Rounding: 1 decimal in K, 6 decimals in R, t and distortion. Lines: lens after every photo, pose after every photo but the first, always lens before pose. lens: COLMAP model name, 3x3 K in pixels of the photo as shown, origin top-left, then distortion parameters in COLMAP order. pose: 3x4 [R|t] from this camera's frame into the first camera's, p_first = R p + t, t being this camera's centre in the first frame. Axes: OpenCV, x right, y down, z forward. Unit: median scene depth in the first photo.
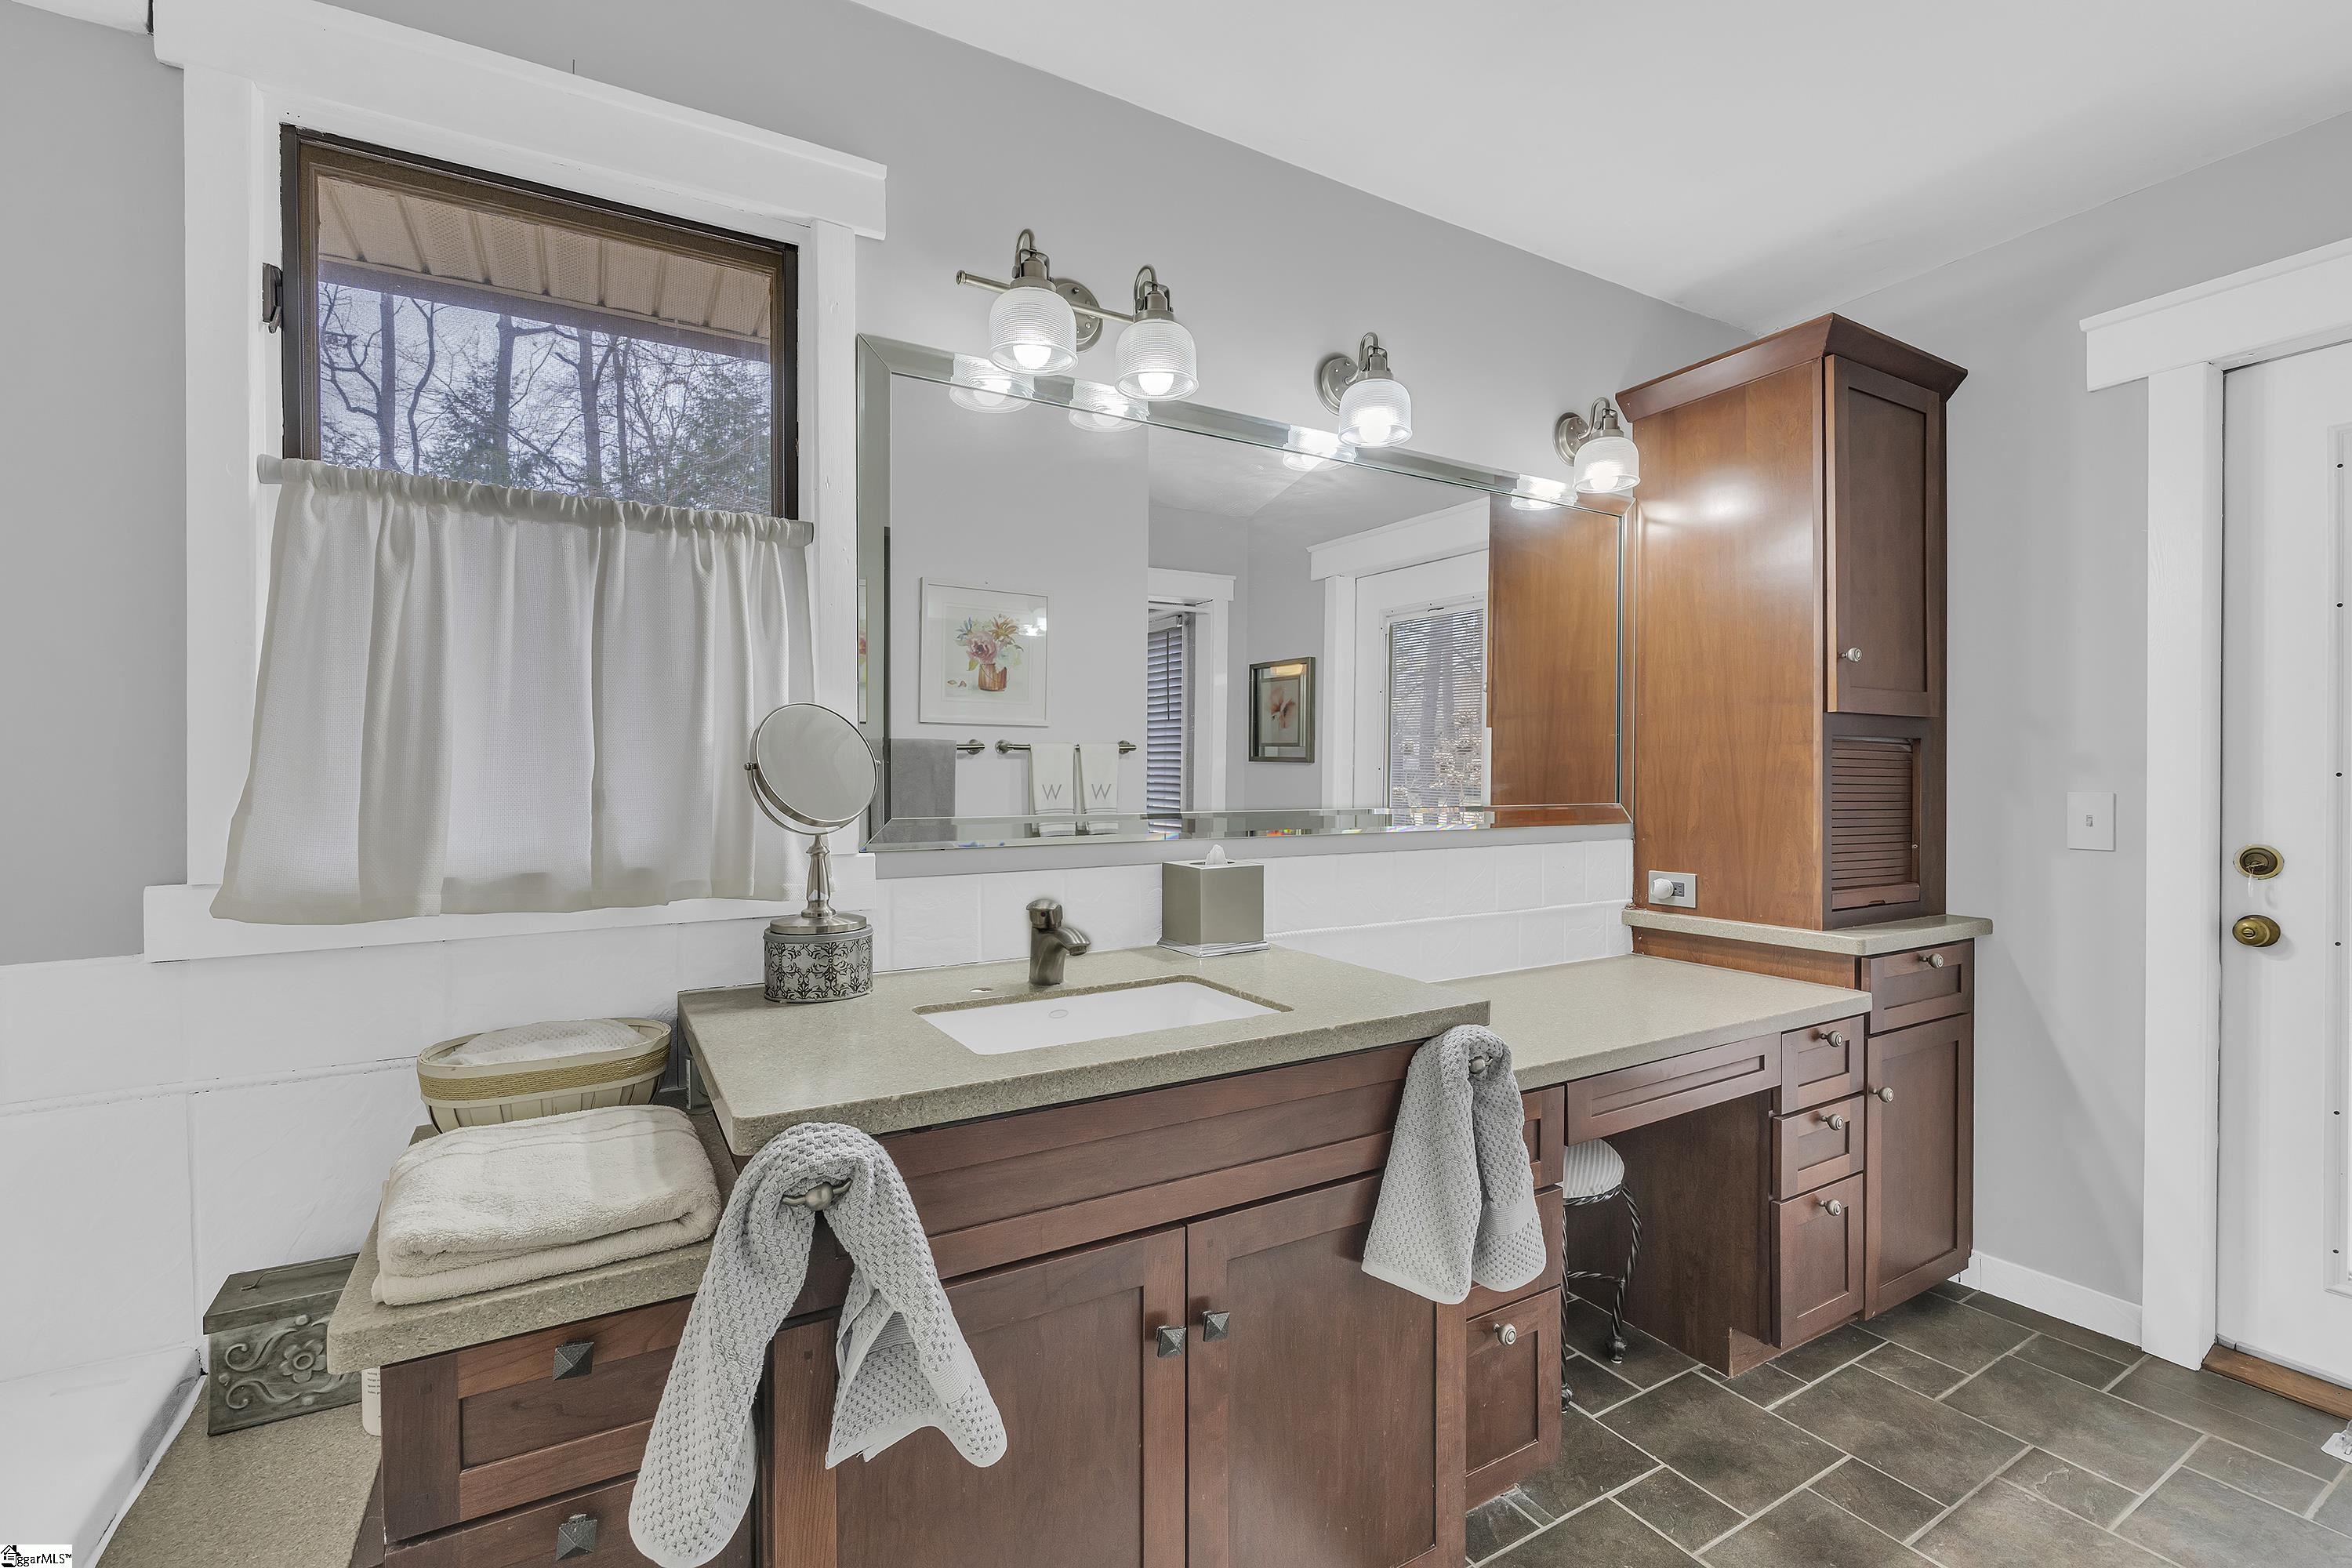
lens RADIAL K [[1032.3, 0, 1184.6], [0, 1032.3, 788.5], [0, 0, 1]] dist [-0.002275, 0.000859]
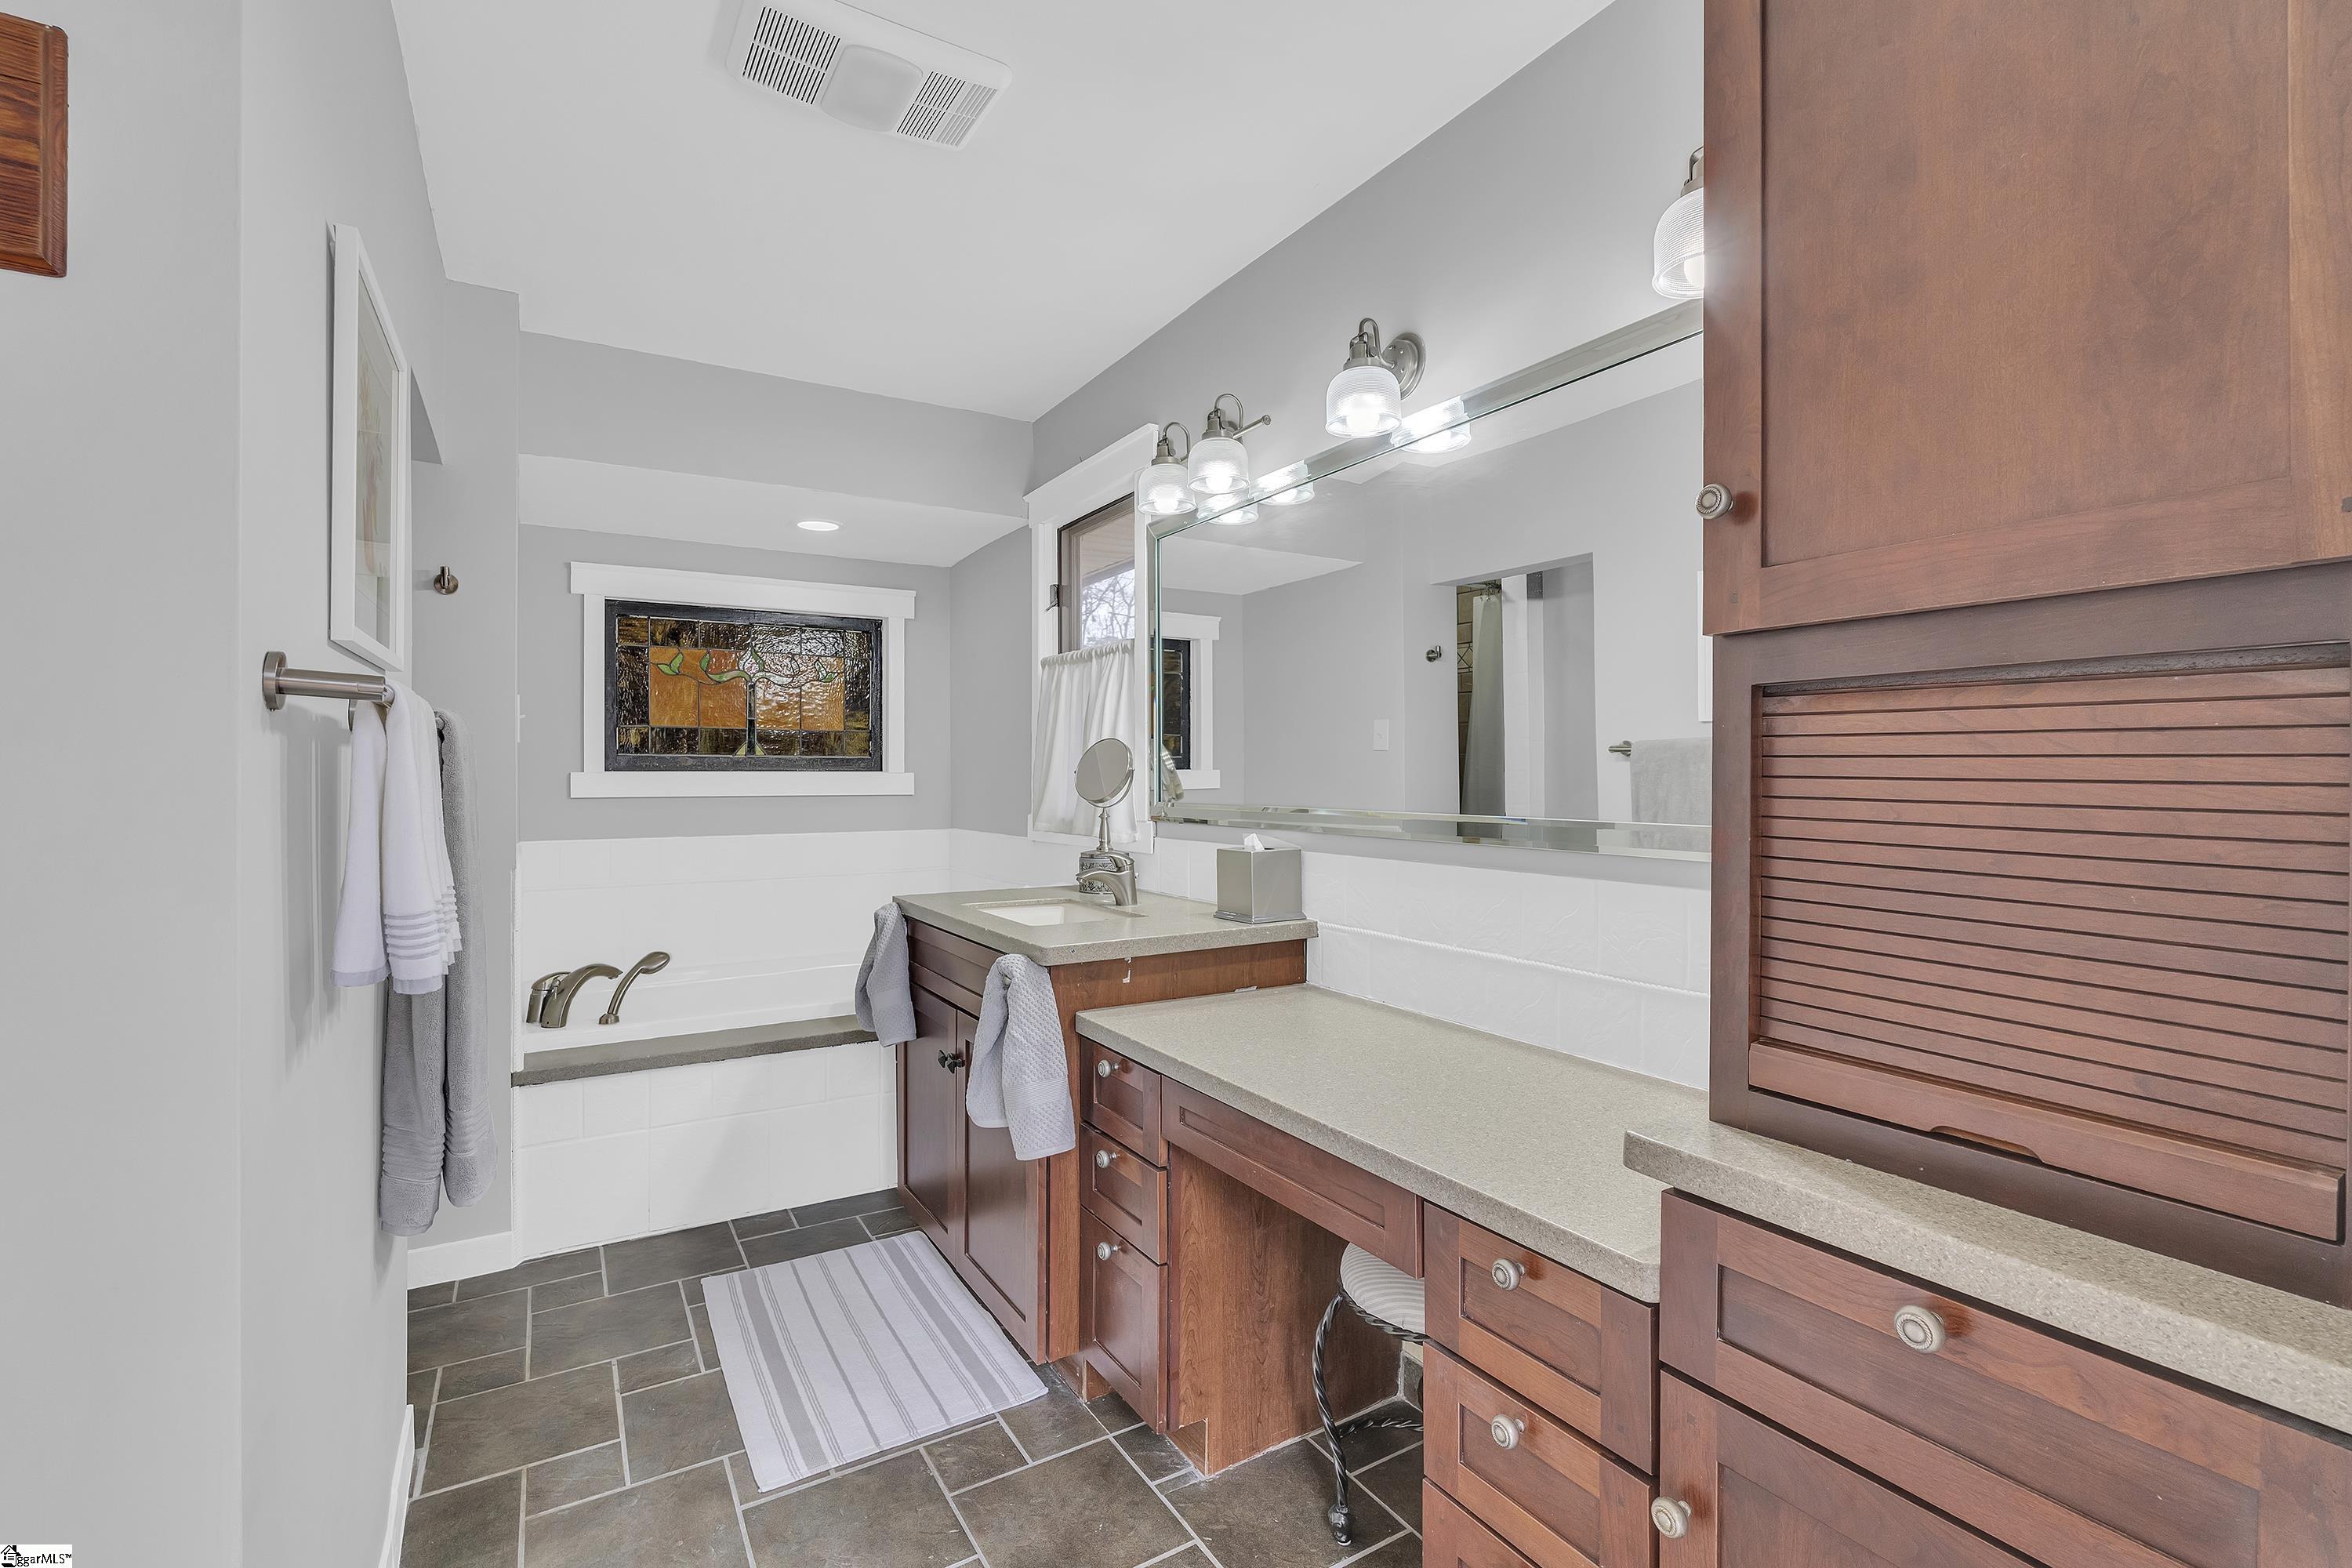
lens RADIAL K [[1032.3, 0, 1180.0], [0, 1032.3, 773.6], [0, 0, 1]] dist [-0.002275, 0.000859]
pose [[0.008581, -0.007916, -0.999932, 1.330128], [-0.010795, 0.999910, -0.008008, -0.002167], [0.999905, 0.010863, 0.008494, 0.978418]]
